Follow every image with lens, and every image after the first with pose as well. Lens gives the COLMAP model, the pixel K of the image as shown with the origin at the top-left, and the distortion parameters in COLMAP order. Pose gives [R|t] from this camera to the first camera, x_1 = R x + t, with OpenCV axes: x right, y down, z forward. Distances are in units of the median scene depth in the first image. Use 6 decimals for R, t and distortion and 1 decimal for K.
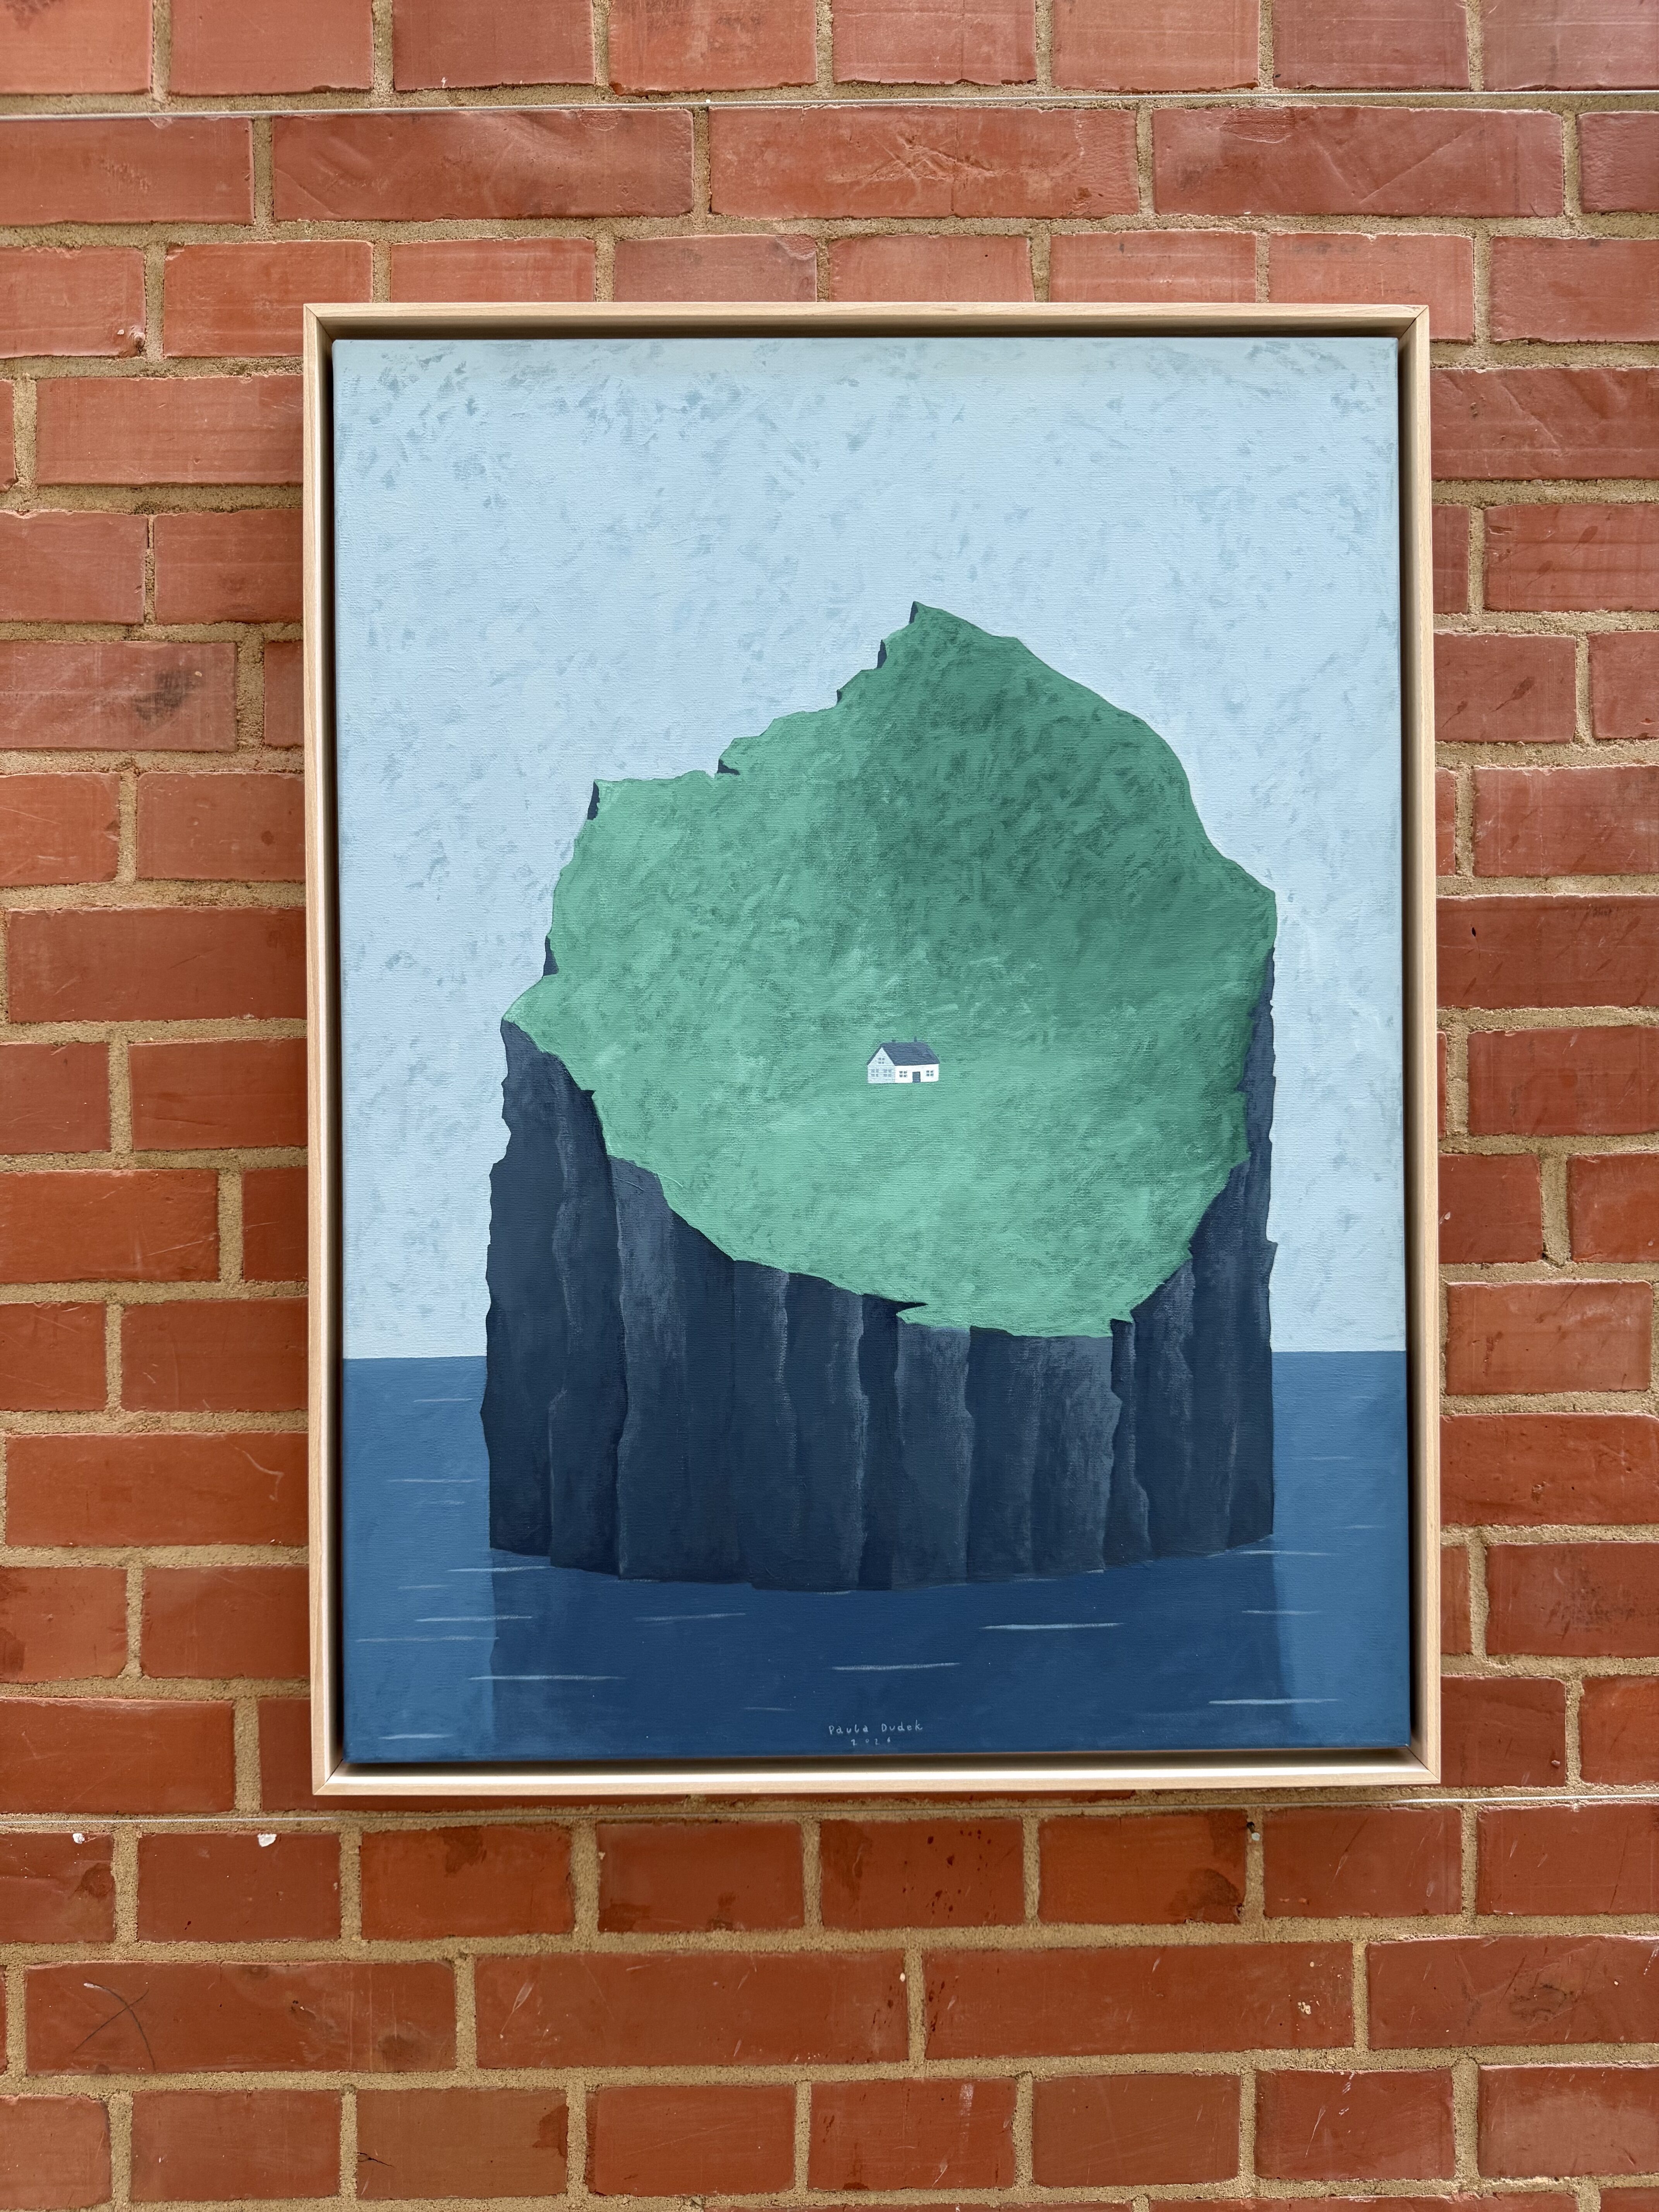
lens RADIAL K [[1619.7, 0, 829.5], [0, 1619.7, 1106.0], [0, 0, 1]] dist [0.115574, -0.207560]
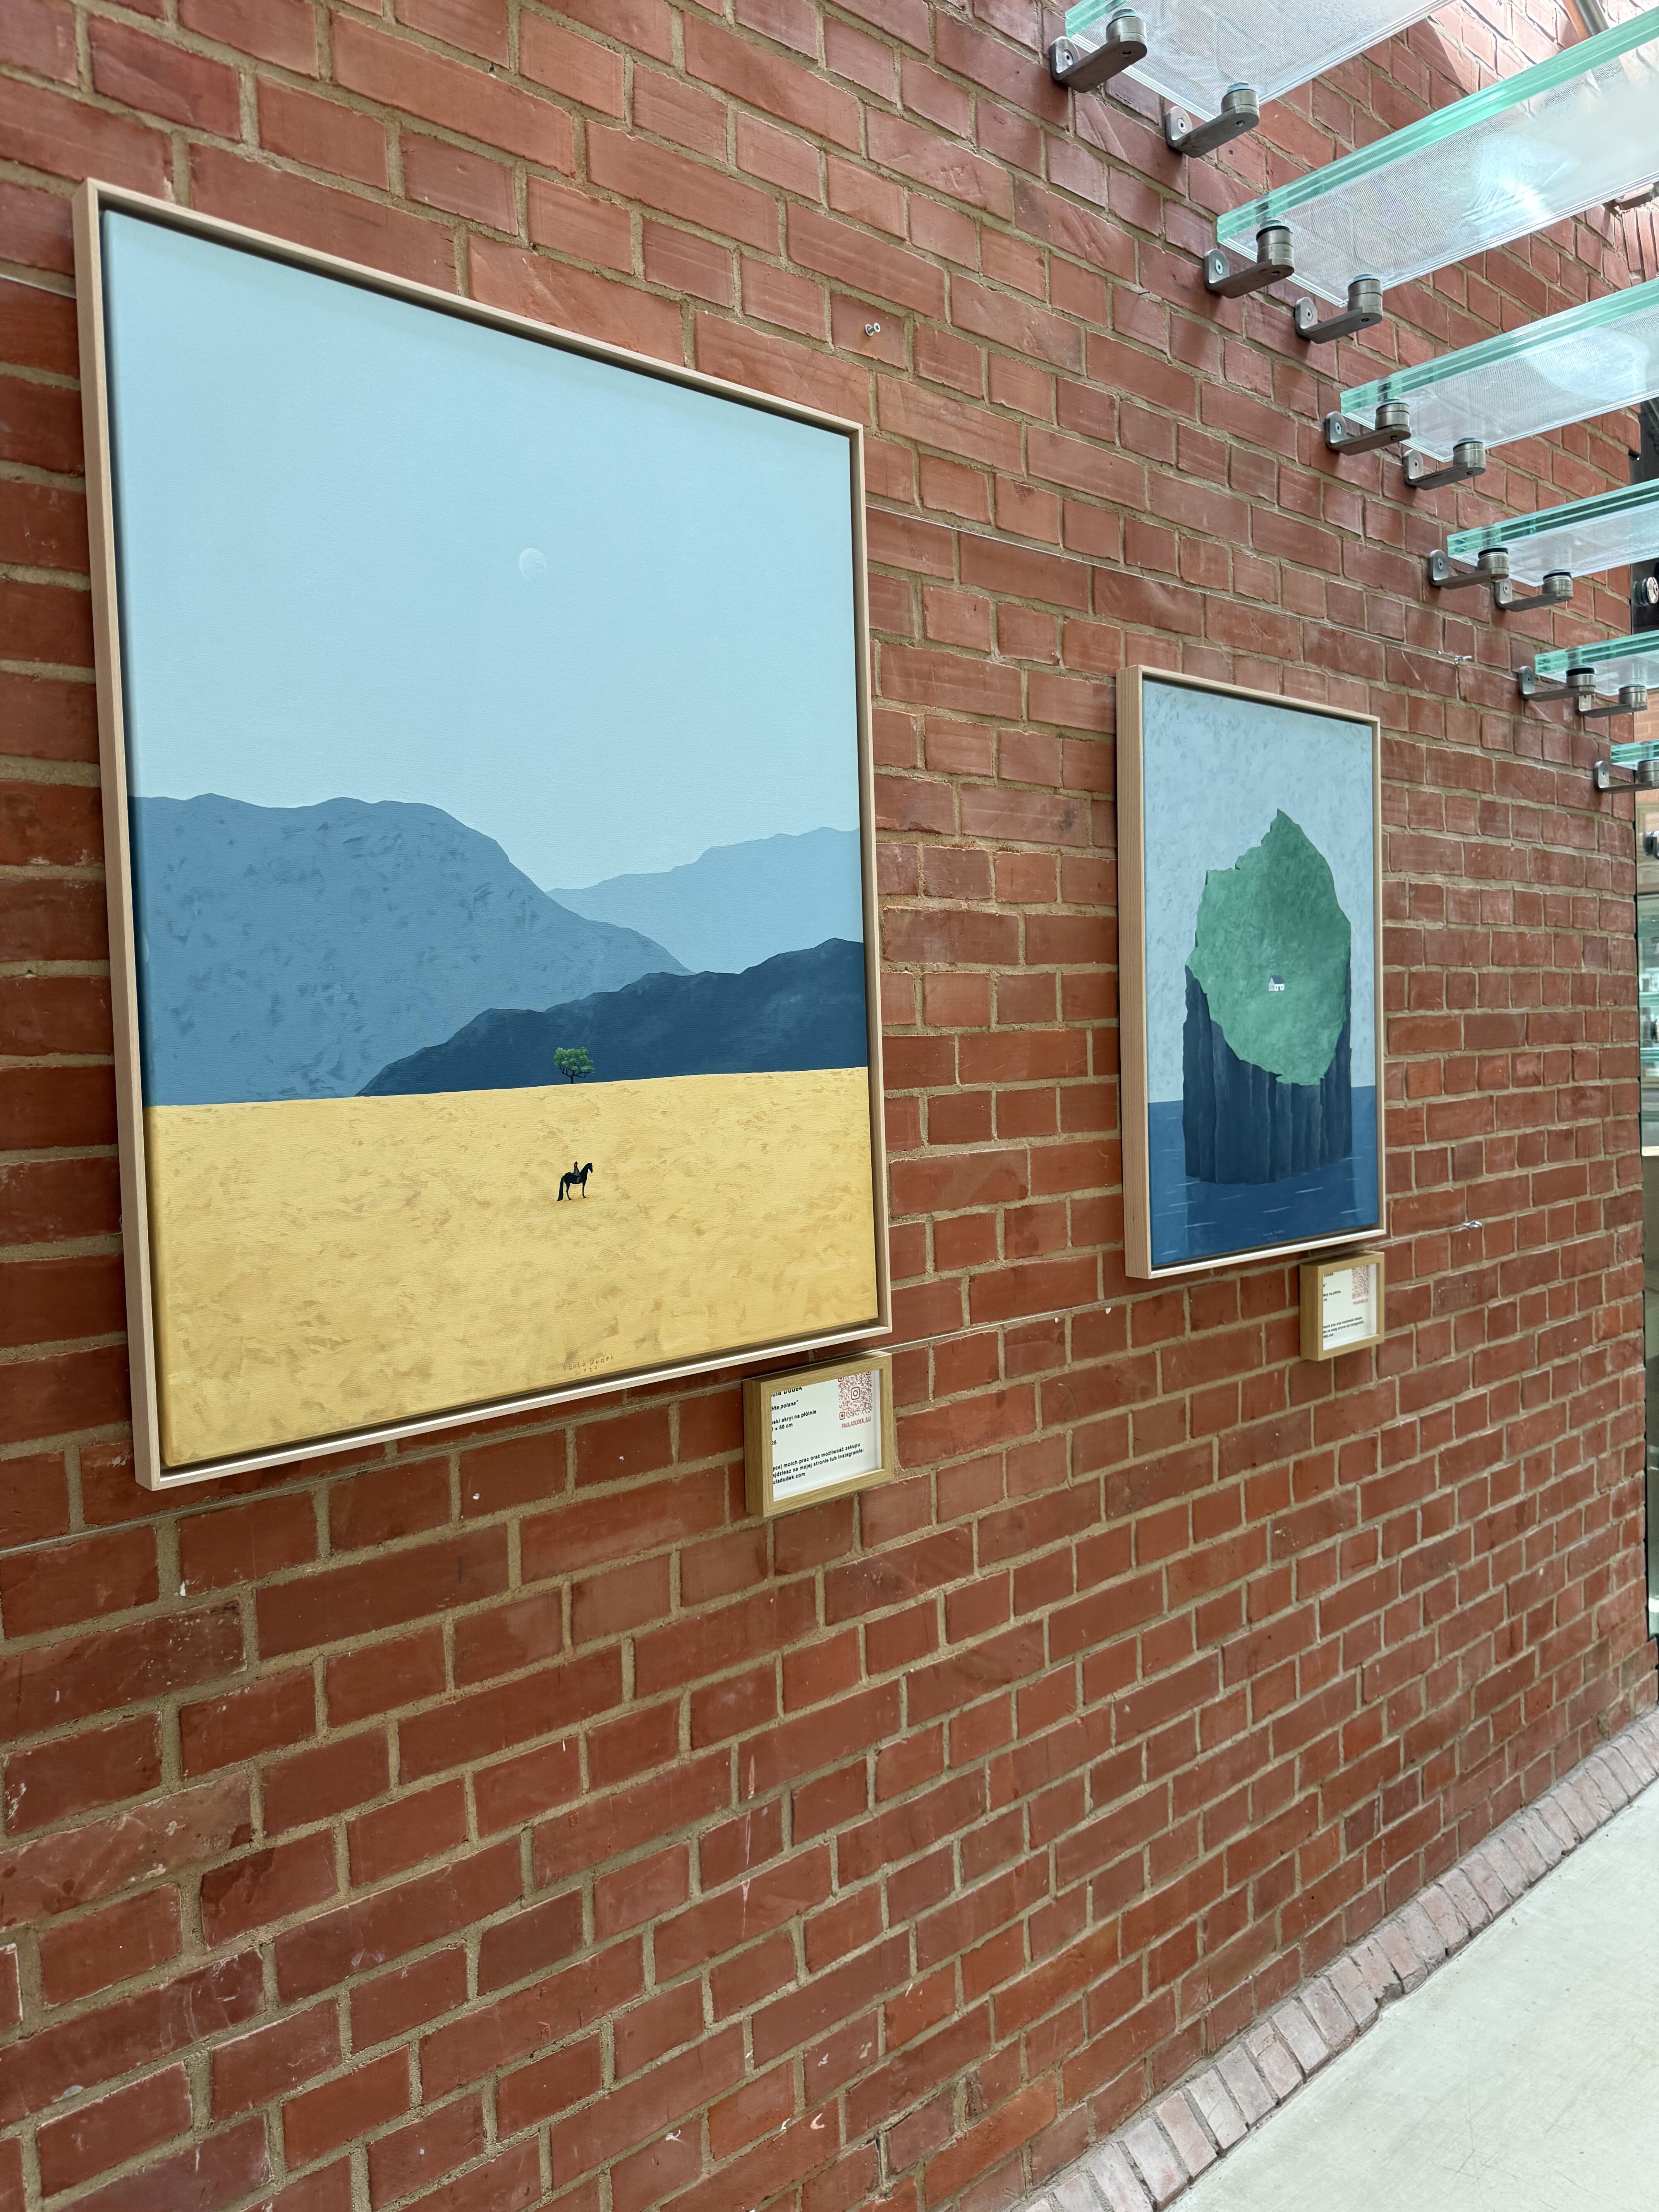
lens RADIAL K [[1619.7, 0, 829.5], [0, 1619.7, 1106.0], [0, 0, 1]] dist [0.115574, -0.207560]
pose [[0.745482, -0.042660, 0.665159, -2.251060], [0.021624, 0.998972, 0.039833, 0.050864], [-0.666175, -0.015311, 0.745638, -0.489320]]
